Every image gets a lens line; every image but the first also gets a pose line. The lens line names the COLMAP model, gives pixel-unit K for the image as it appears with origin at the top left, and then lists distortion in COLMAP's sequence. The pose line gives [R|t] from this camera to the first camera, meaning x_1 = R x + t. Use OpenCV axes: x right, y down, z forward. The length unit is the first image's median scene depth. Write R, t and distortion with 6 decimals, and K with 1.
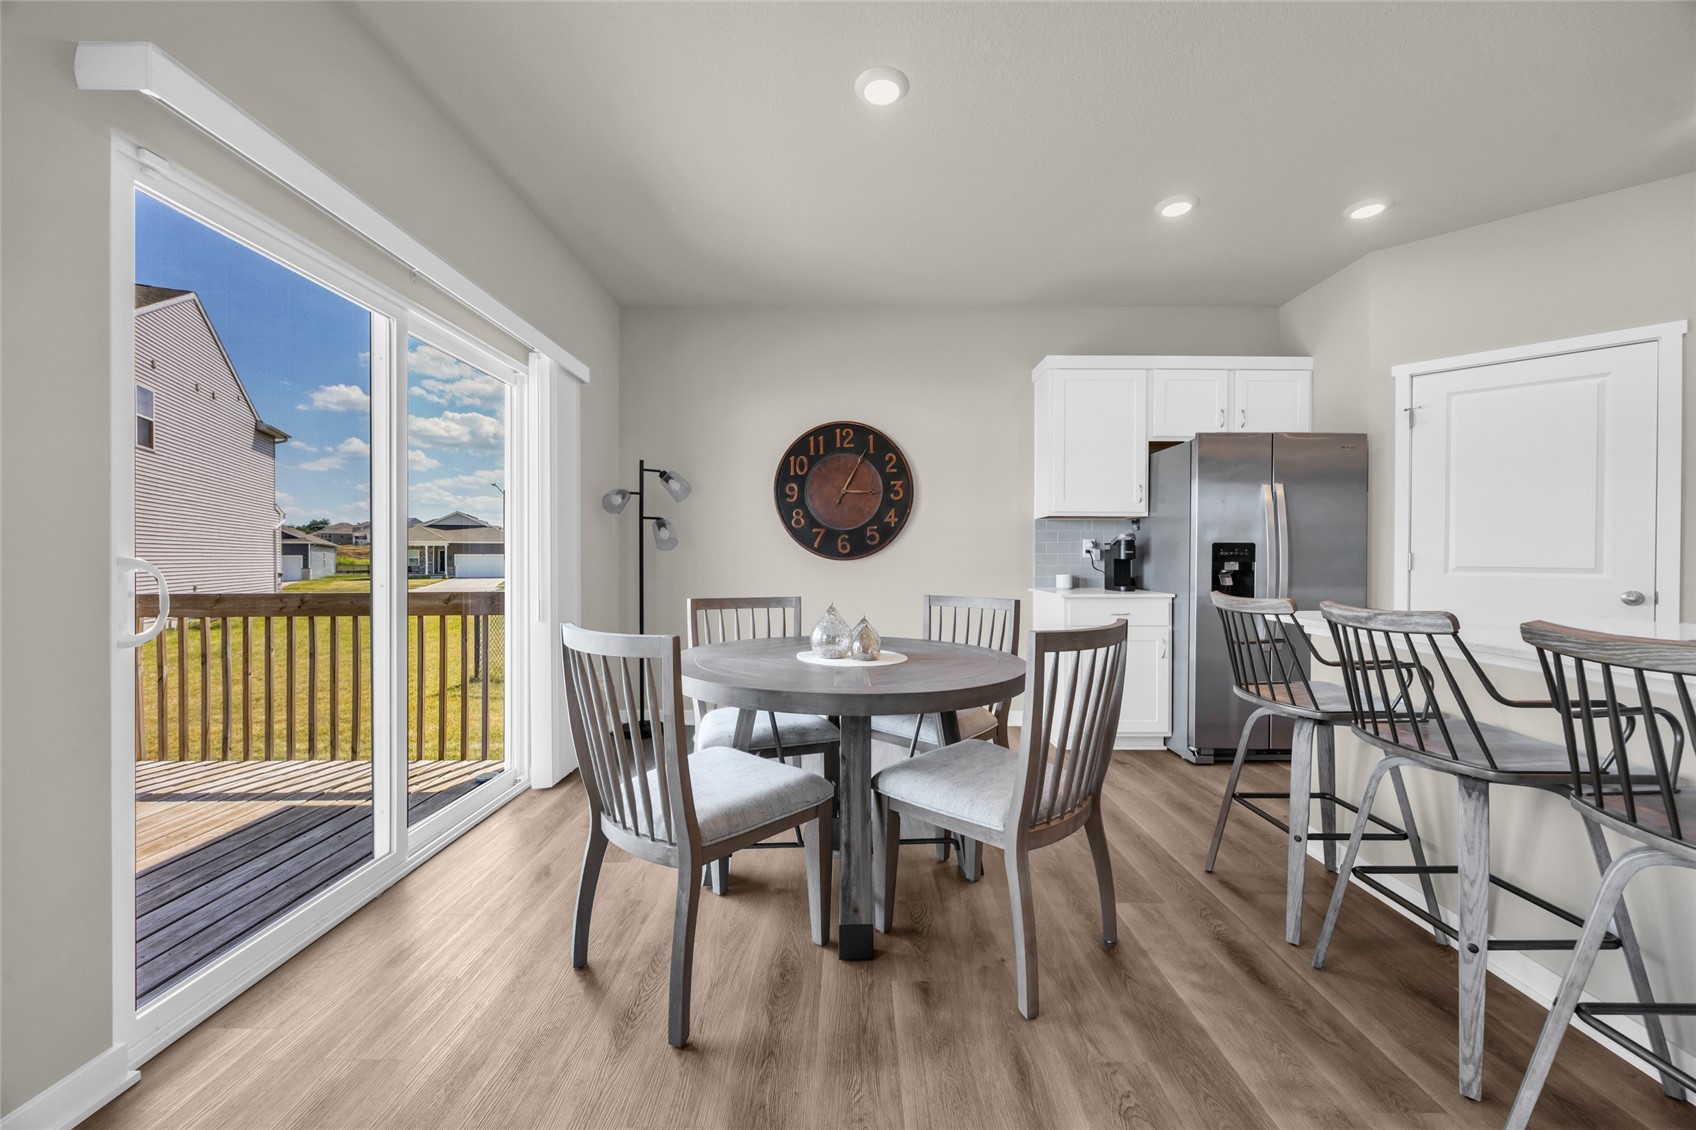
lens RADIAL K [[645.5, 0, 848.0], [0, 645.5, 565.0], [0, 0, 1]] dist [-0.001272, -0.000252]
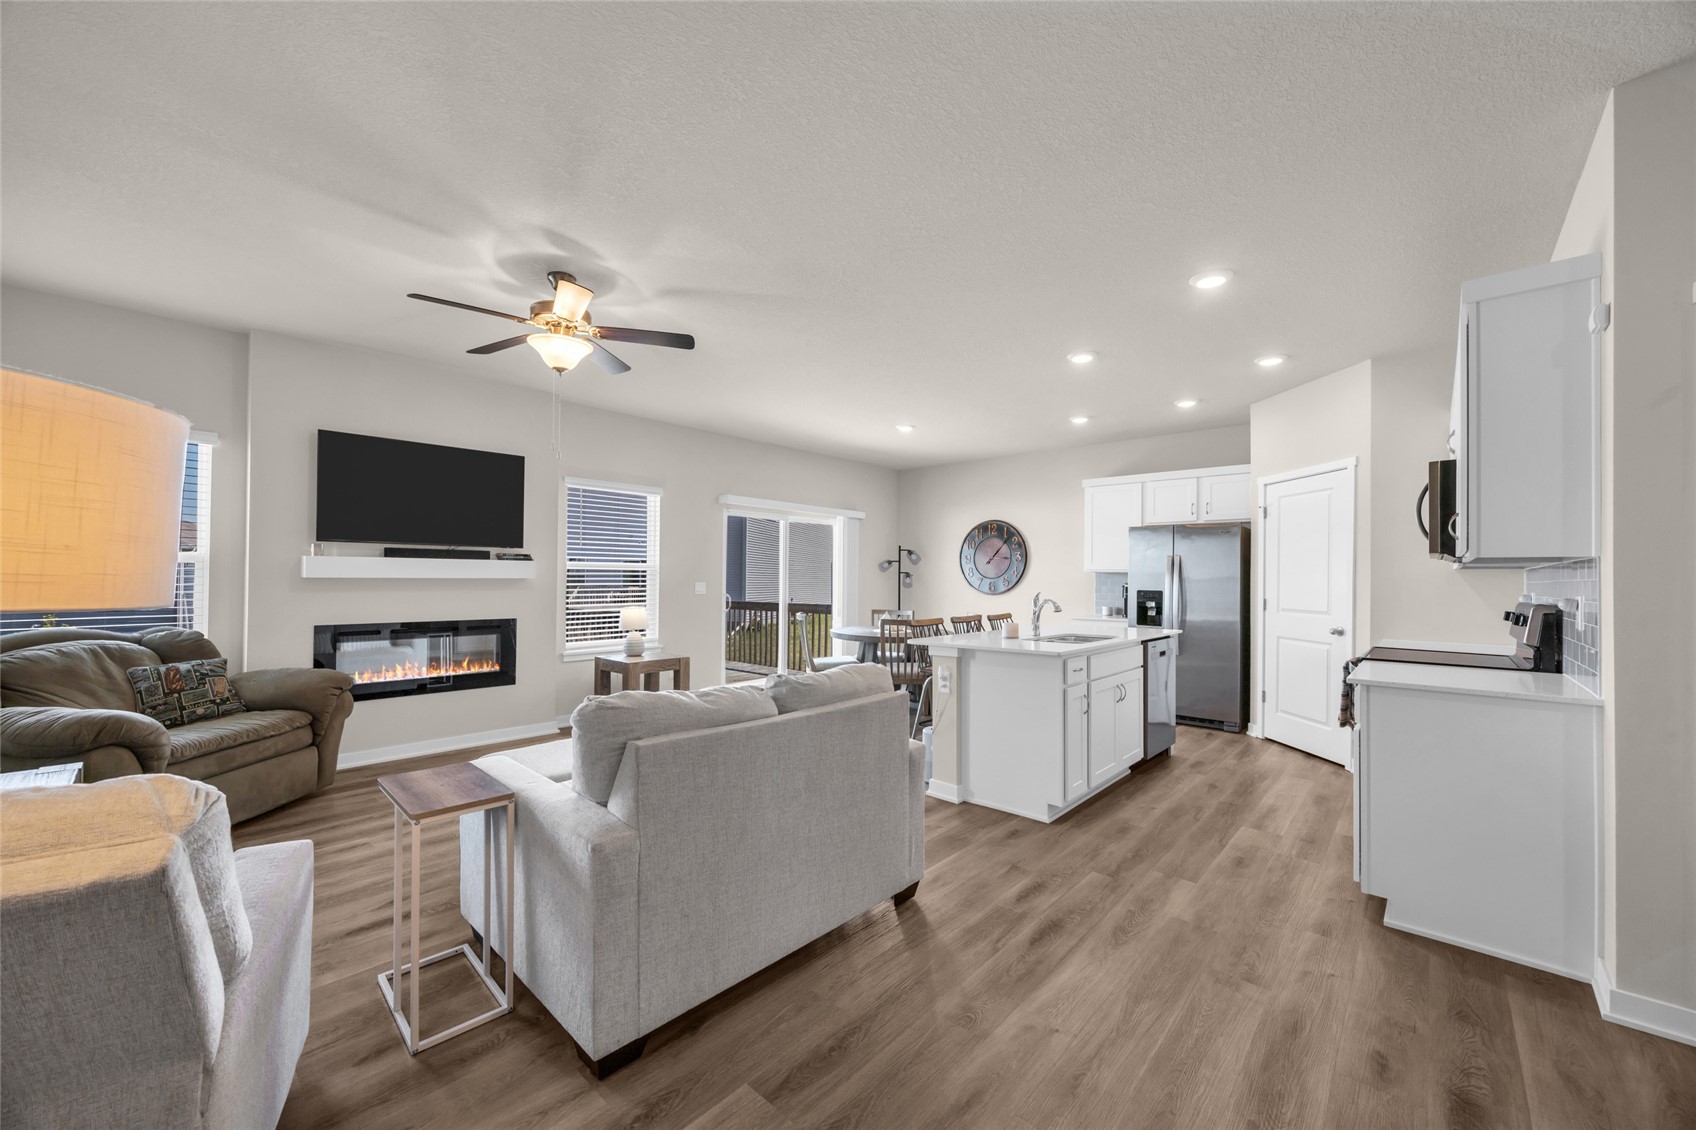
lens RADIAL K [[648.9, 0, 849.0], [0, 648.9, 568.4], [0, 0, 1]] dist [-0.000349, -0.000065]
pose [[0.743688, -0.005934, -0.668500, 1.664654], [-0.014174, 0.999596, -0.024641, -0.055720], [0.668377, 0.027801, 0.743303, -1.178154]]
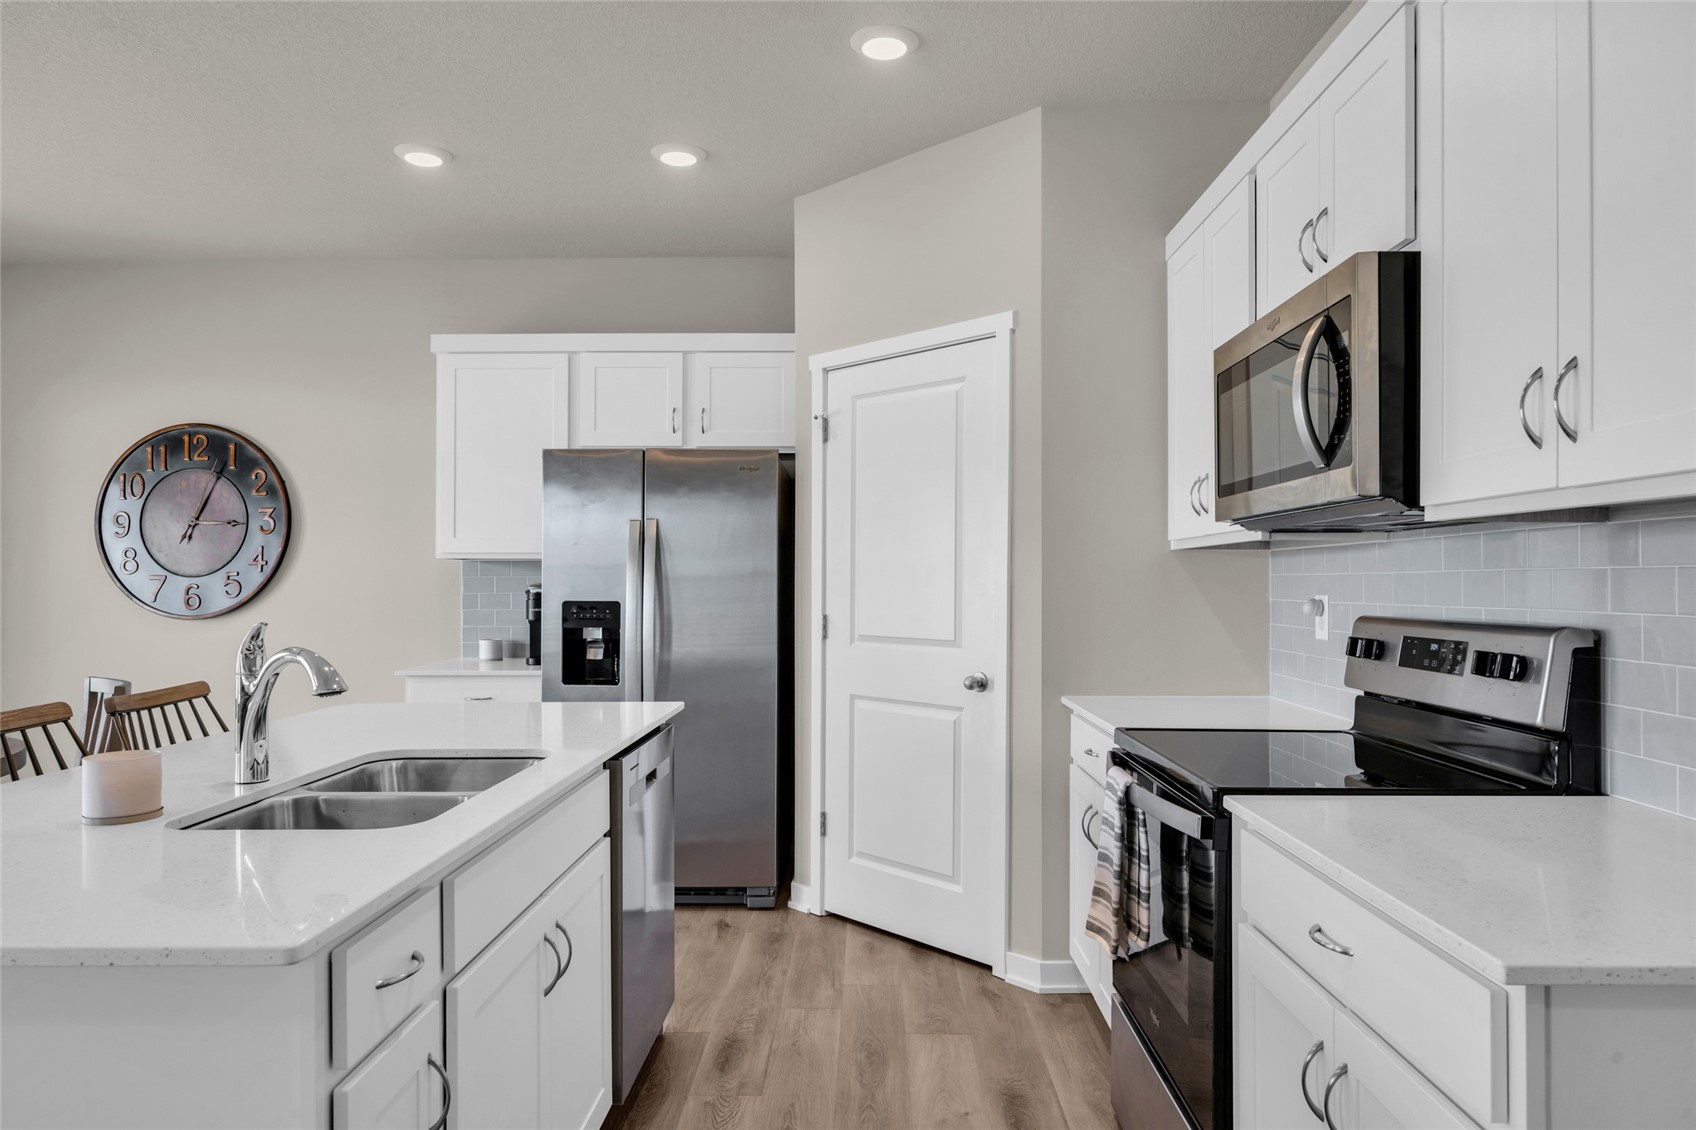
lens RADIAL K [[1074.0, 0, 846.3], [0, 1074.0, 575.9], [0, 0, 1]] dist [-0.003942, -0.000417]
pose [[0.999741, -0.002762, -0.022600, 1.311684], [0.002446, 0.999899, -0.013989, -0.064342], [0.022636, 0.013930, 0.999647, -0.287392]]
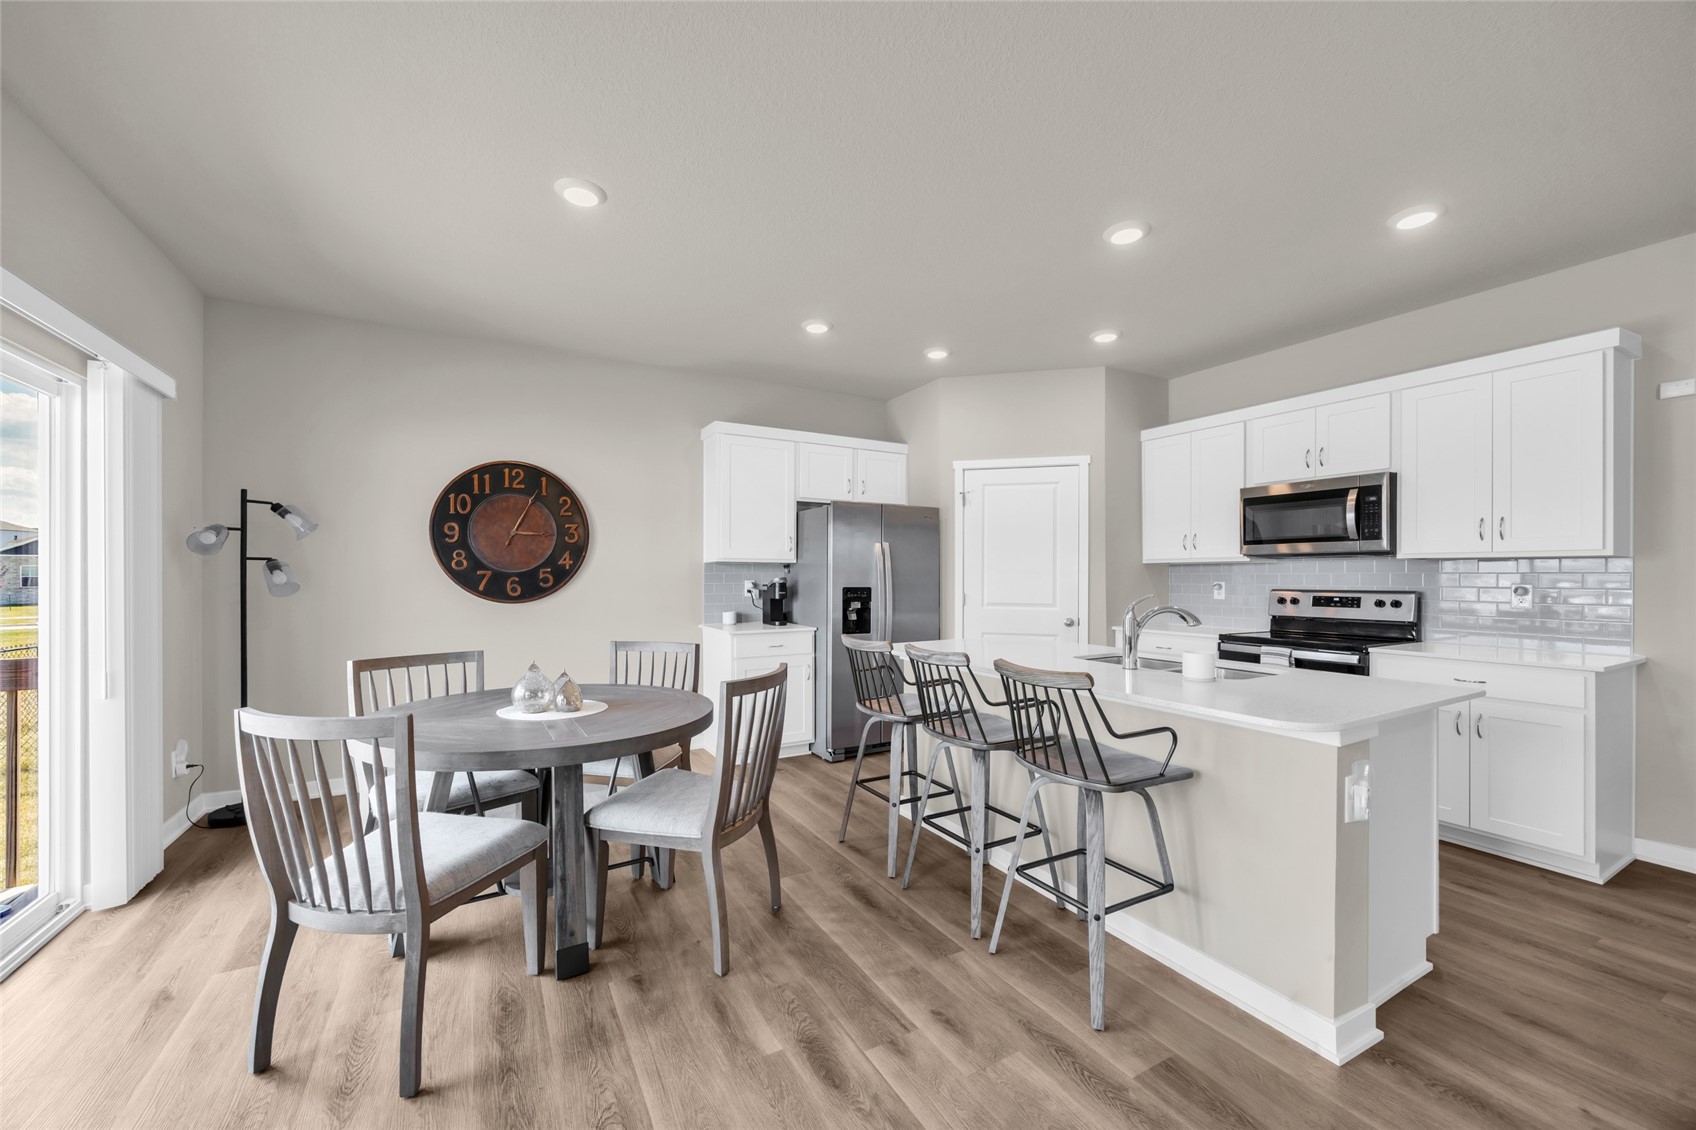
lens RADIAL K [[657.8, 0, 842.4], [0, 657.8, 579.1], [0, 0, 1]] dist [0.000054, -0.000030]
pose [[0.871561, -0.003626, 0.490274, -0.107879], [0.005568, 0.999981, -0.002504, -0.068073], [-0.490256, 0.004912, 0.871565, -0.196880]]
